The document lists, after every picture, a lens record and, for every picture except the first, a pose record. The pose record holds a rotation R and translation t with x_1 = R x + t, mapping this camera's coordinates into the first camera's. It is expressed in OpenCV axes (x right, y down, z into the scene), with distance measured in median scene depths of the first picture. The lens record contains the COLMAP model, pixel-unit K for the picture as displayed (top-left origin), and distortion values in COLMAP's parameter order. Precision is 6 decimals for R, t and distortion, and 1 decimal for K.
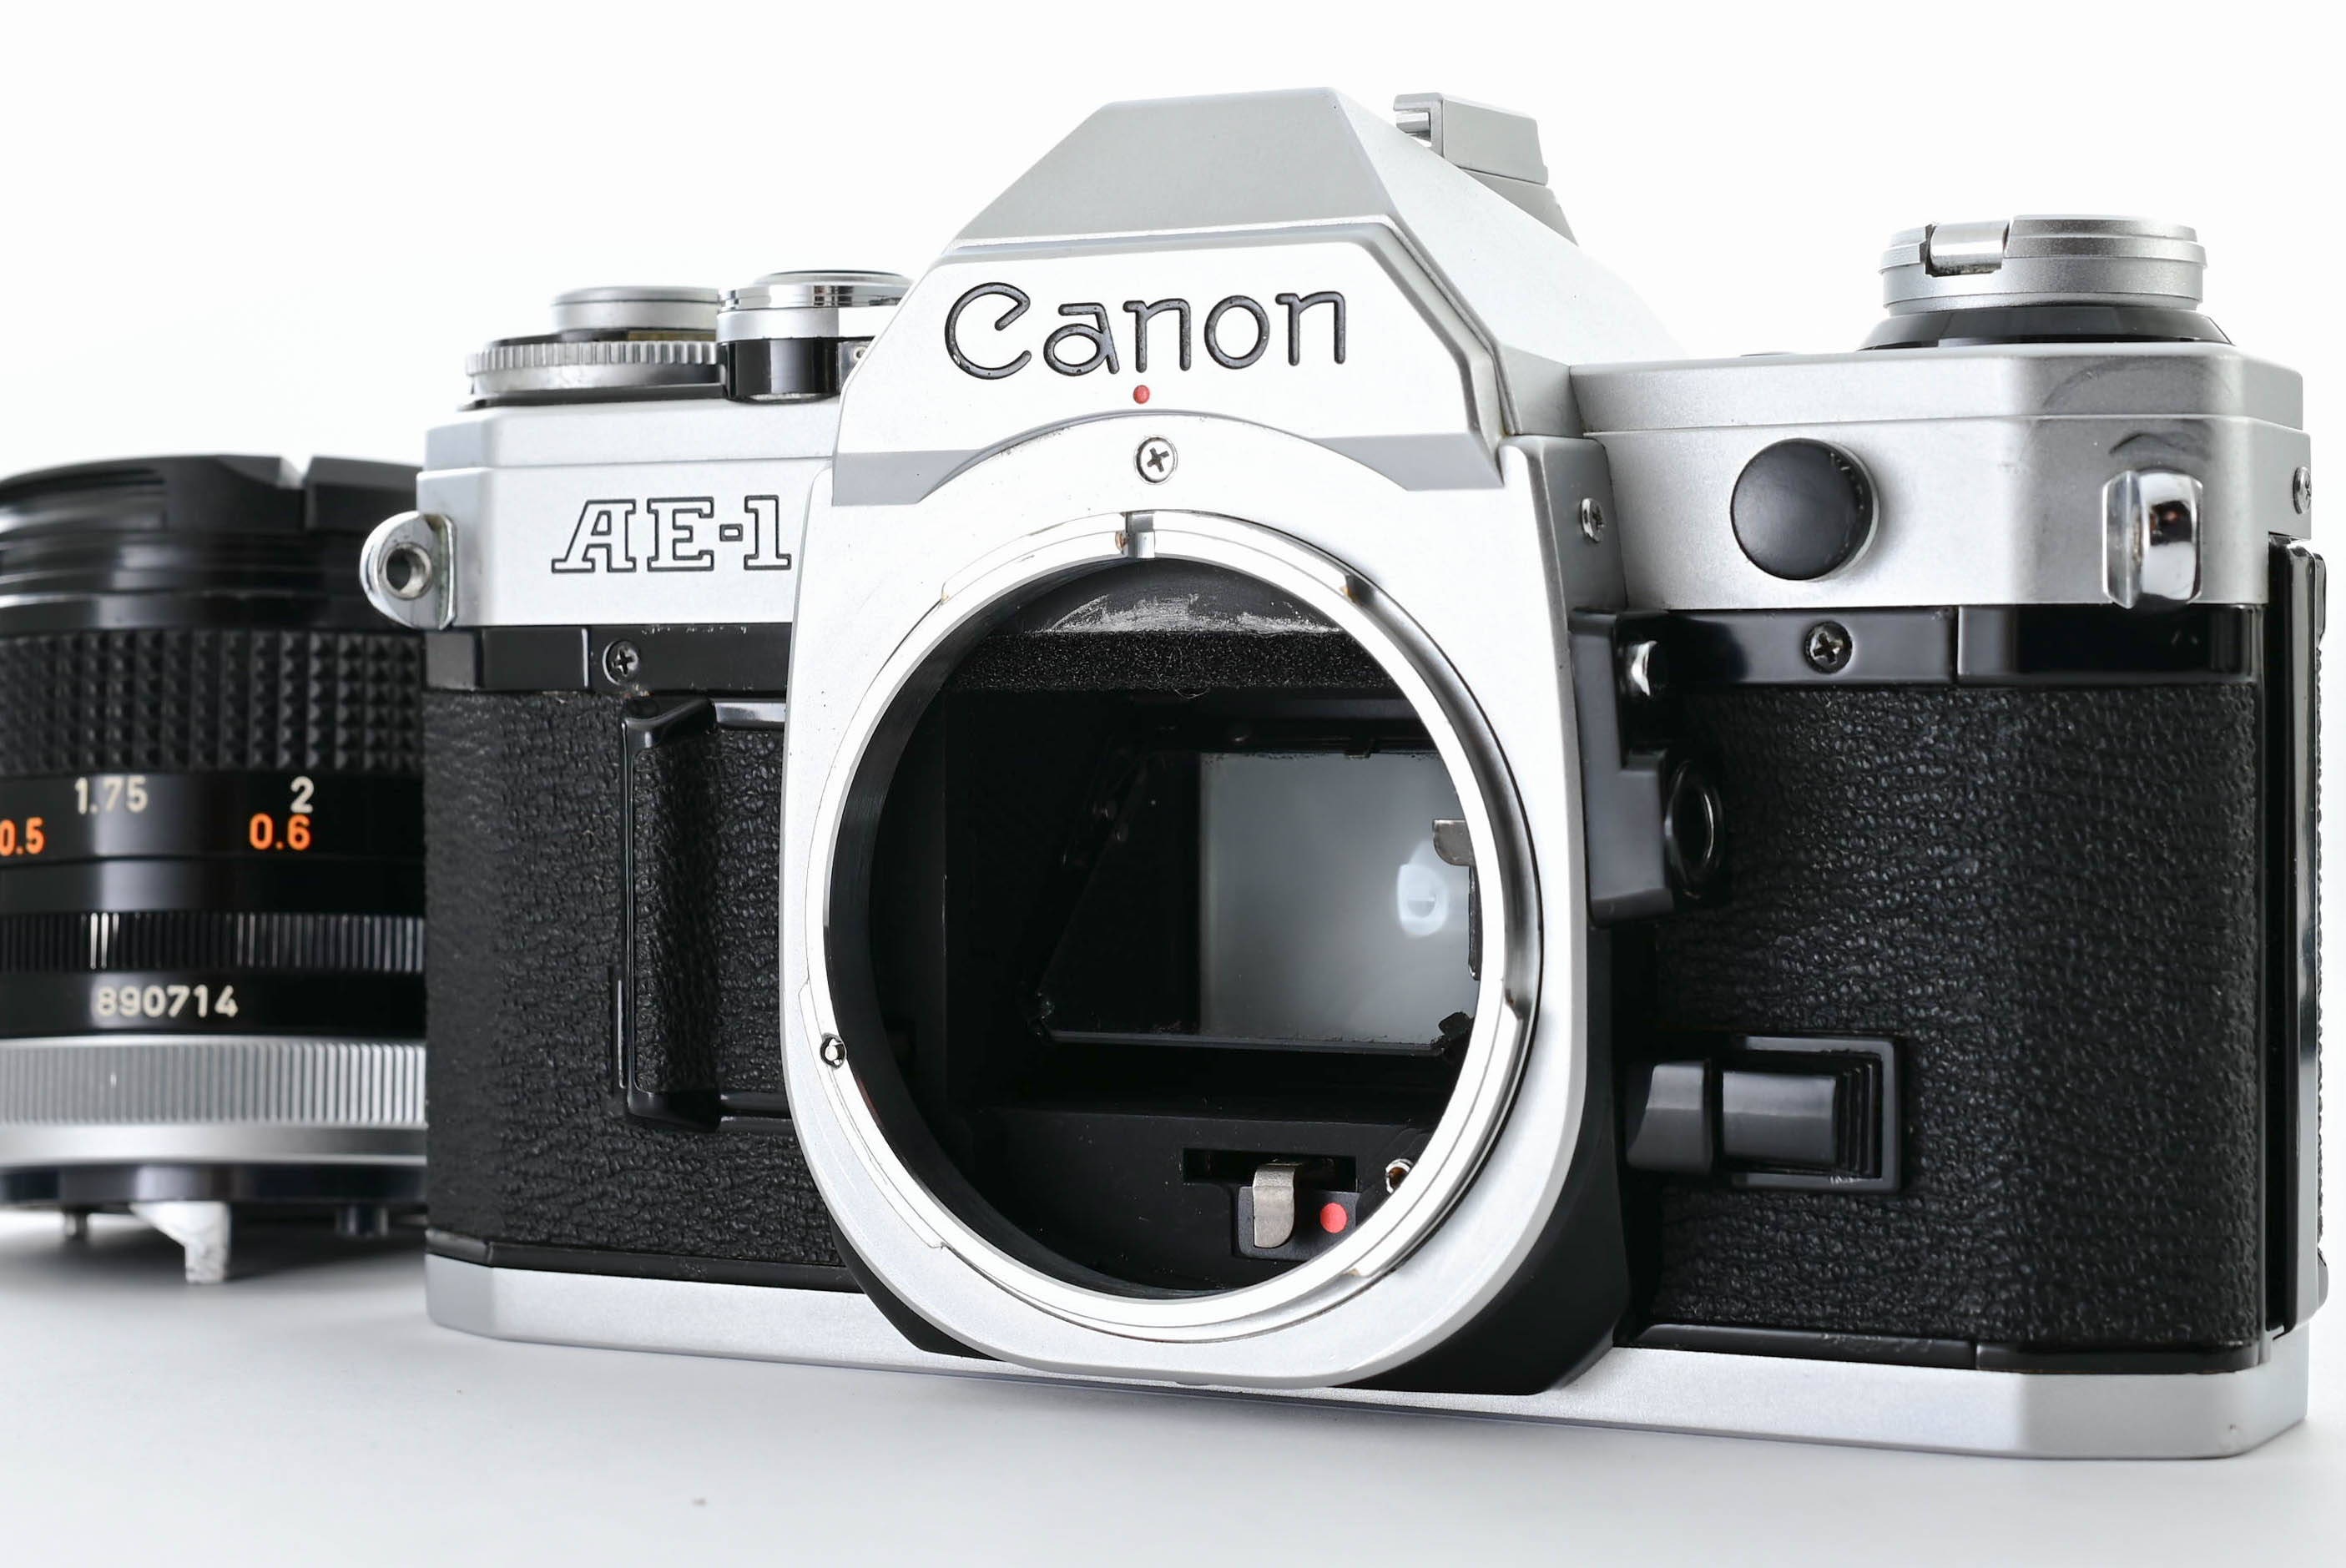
lens RADIAL K [[4533.4, 0, 1173.0], [0, 4533.4, 784.0], [0, 0, 1]] dist [0.037422, 0.316025]
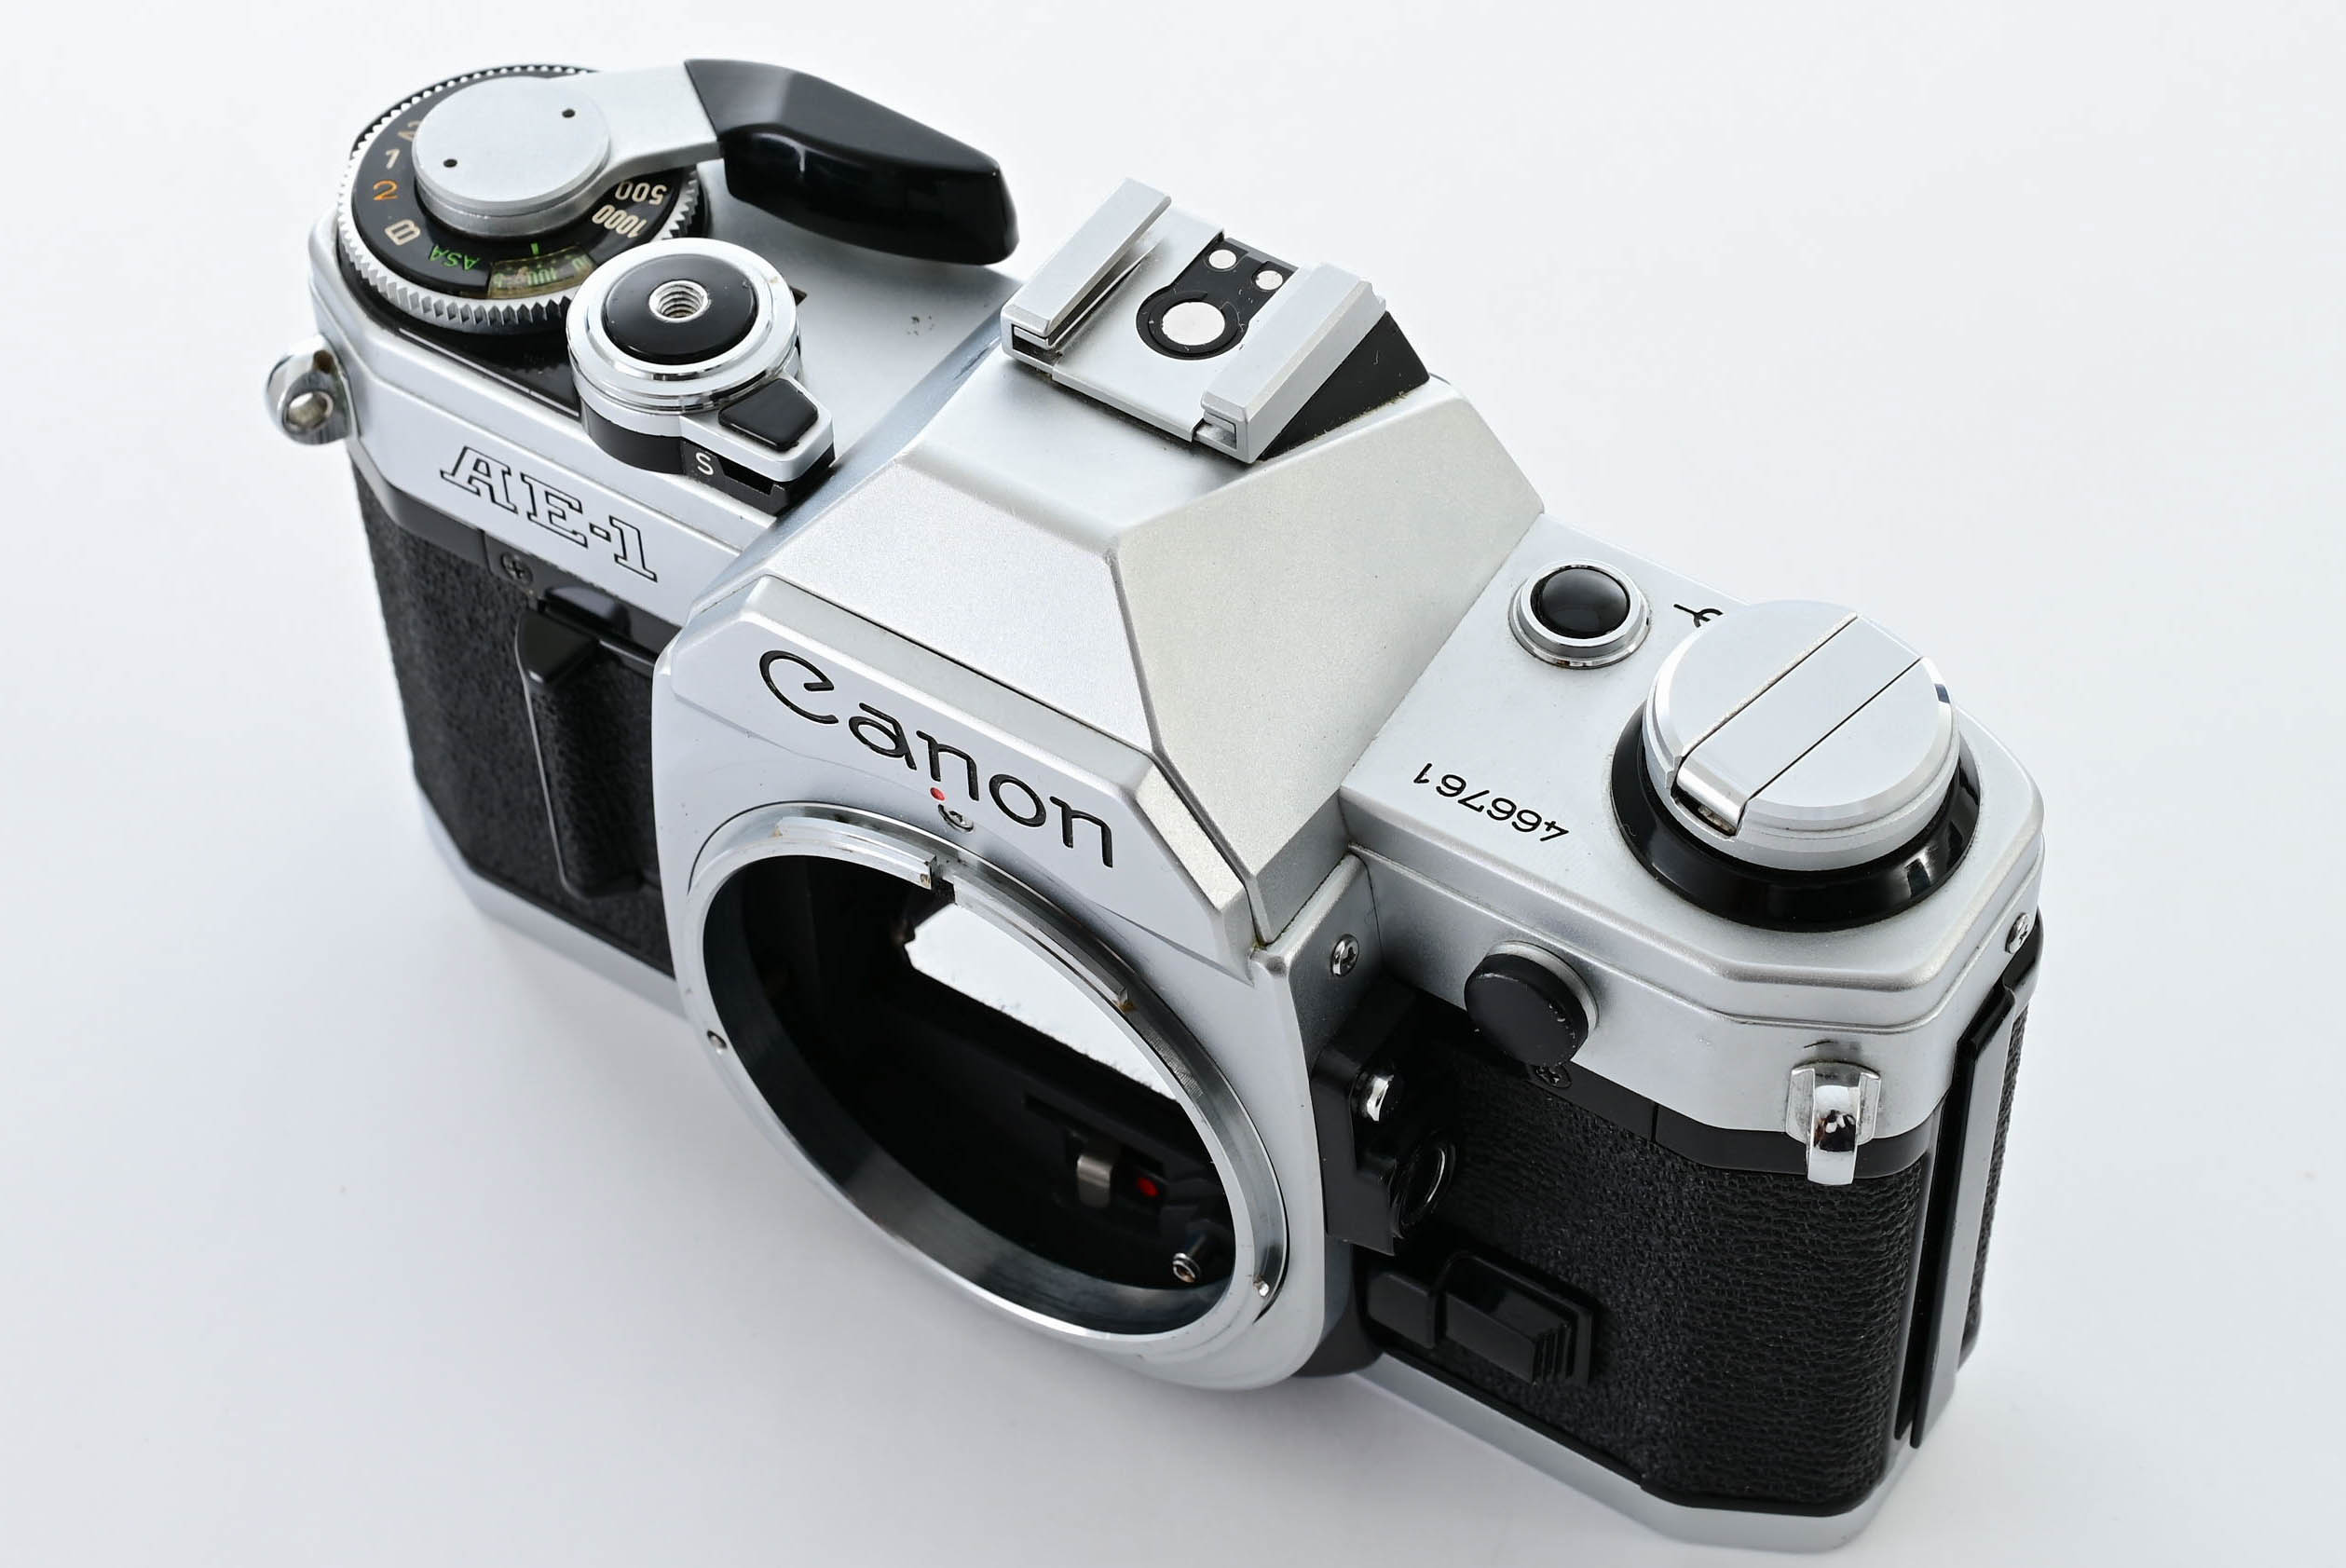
lens RADIAL K [[4915.0, 0, 1174.0], [0, 4915.0, 674.0], [0, 0, 1]] dist [0.000418, 0.177207]
pose [[0.996289, 0.049528, -0.070392, 0.116112], [0.017204, 0.686748, 0.726692, -0.854730], [0.084334, -0.725207, 0.683347, 0.210940]]
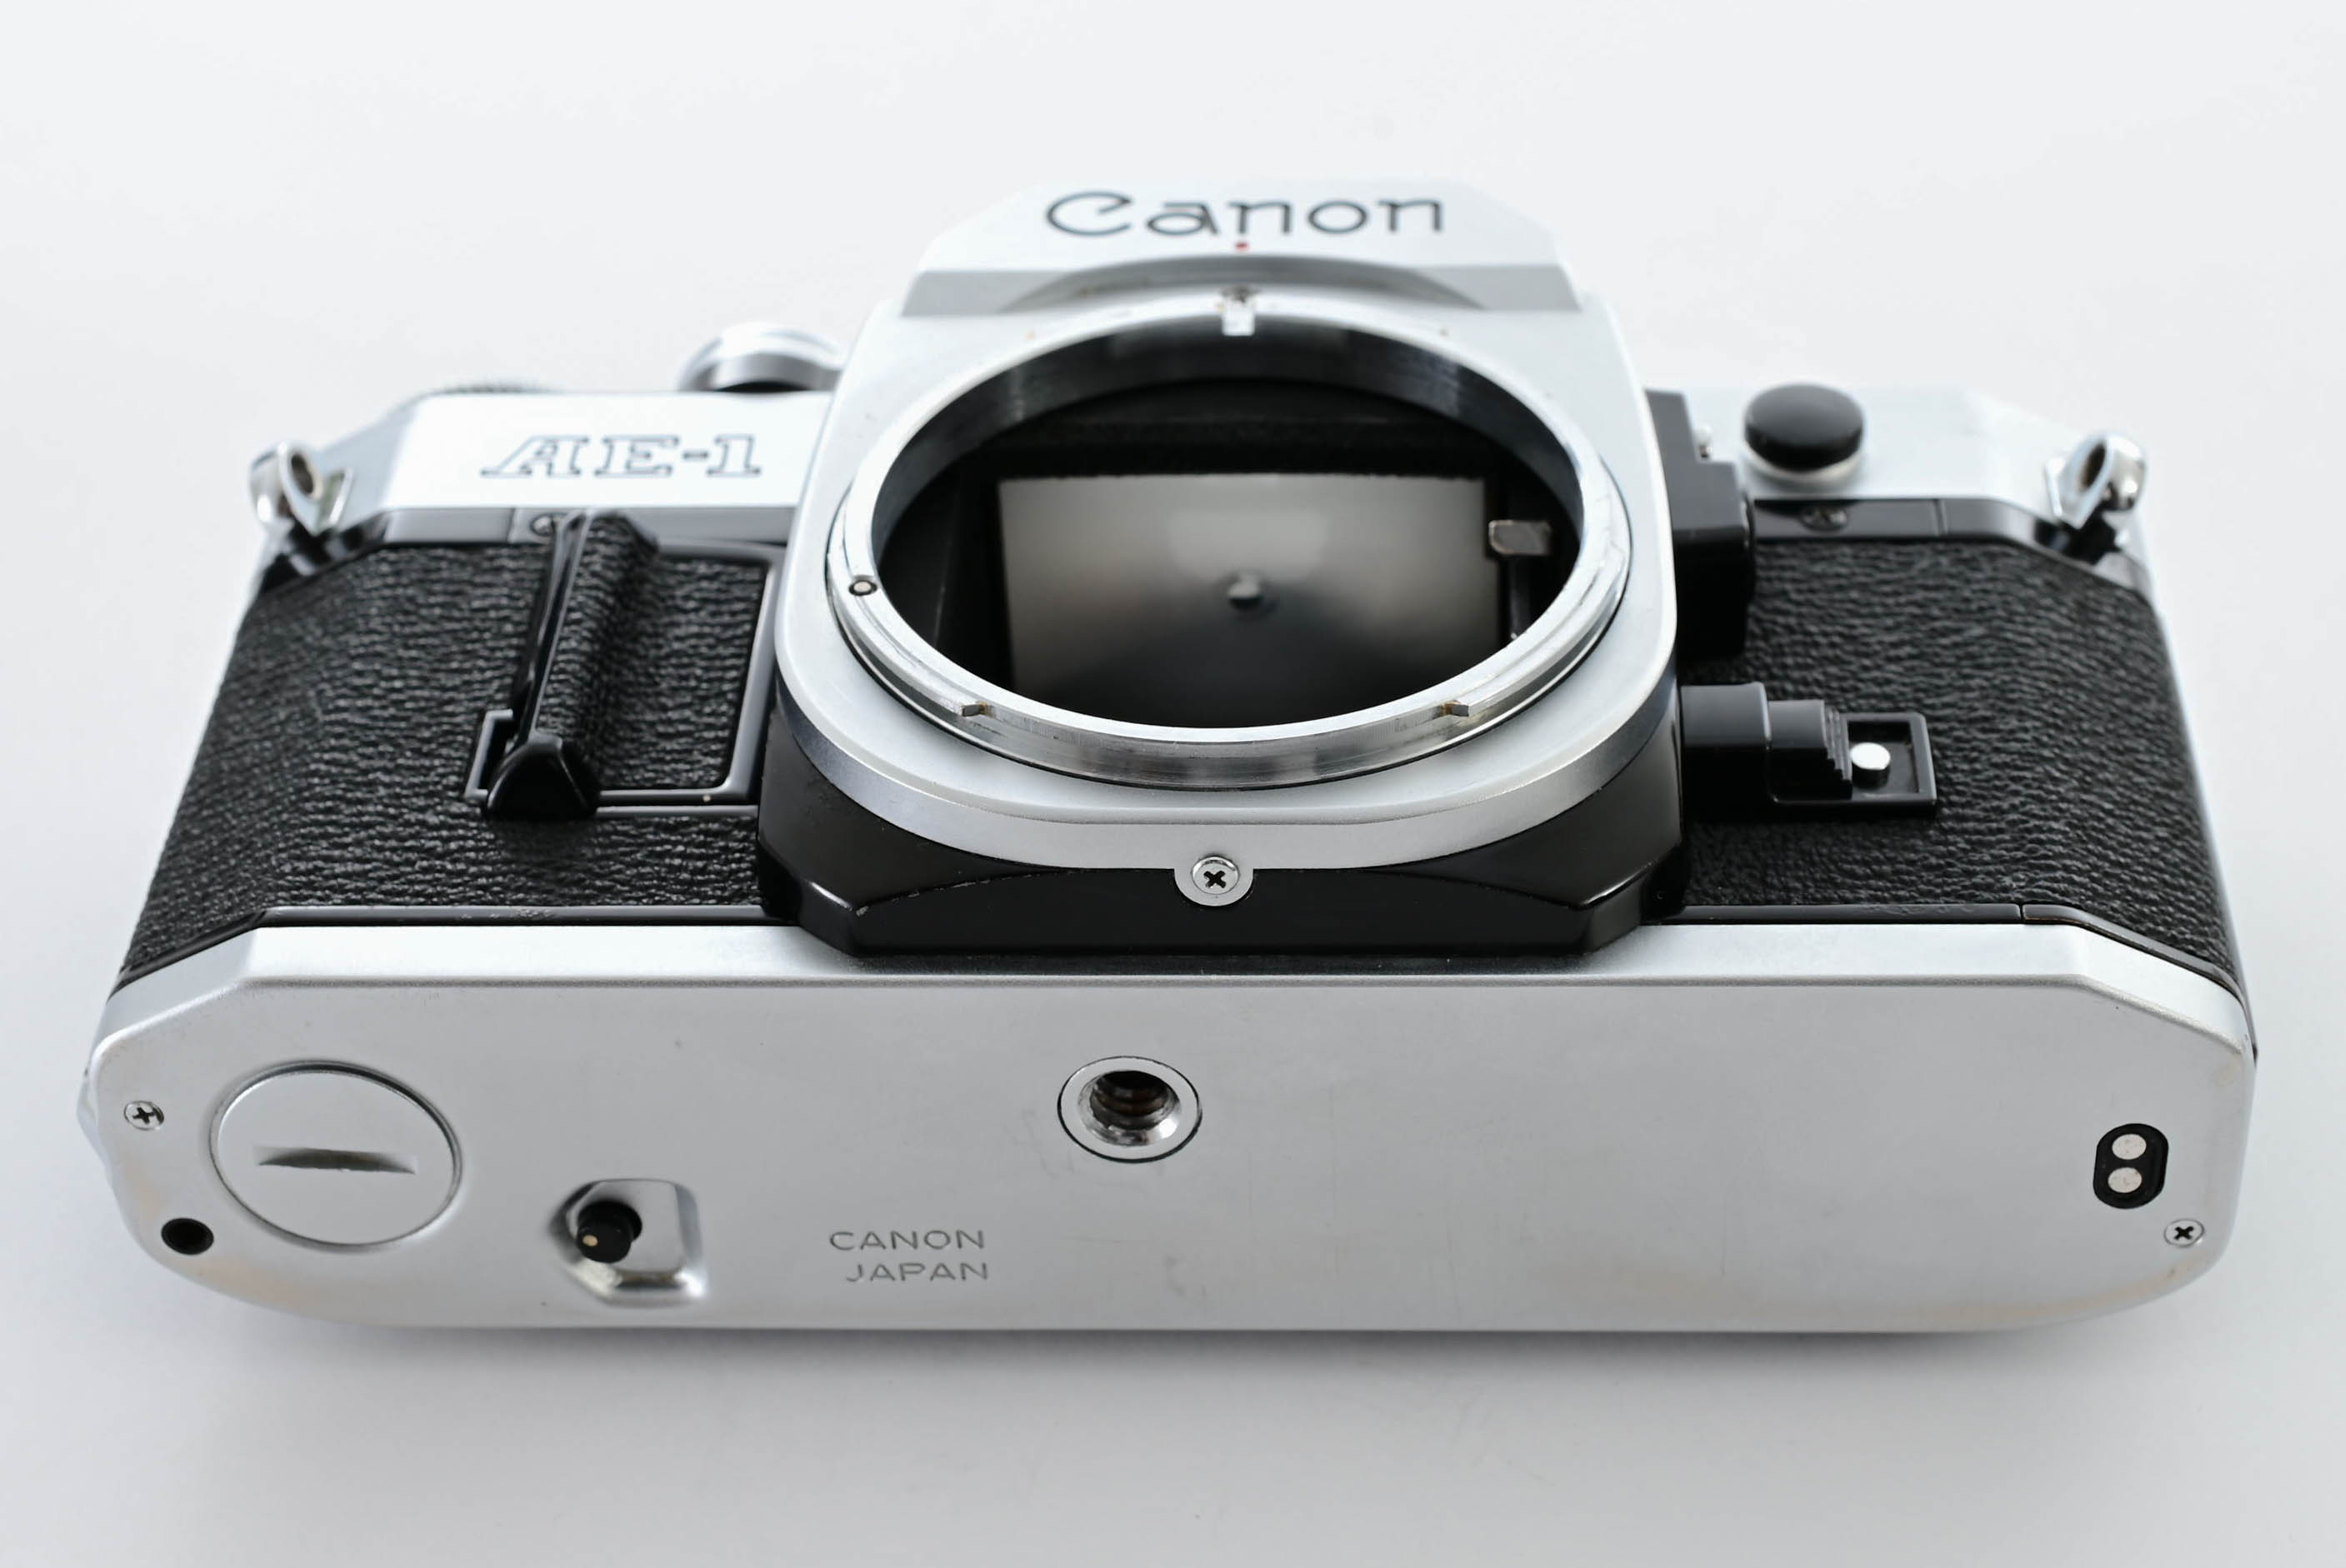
lens RADIAL K [[4688.2, 0, 1170.6], [0, 4688.2, 730.4], [0, 0, 1]] dist [0.027662, -0.148659]
pose [[0.895967, 0.377136, 0.234545, -0.227580], [-0.040239, 0.594875, -0.802811, 0.837108], [-0.442294, 0.709854, 0.548164, 0.408346]]
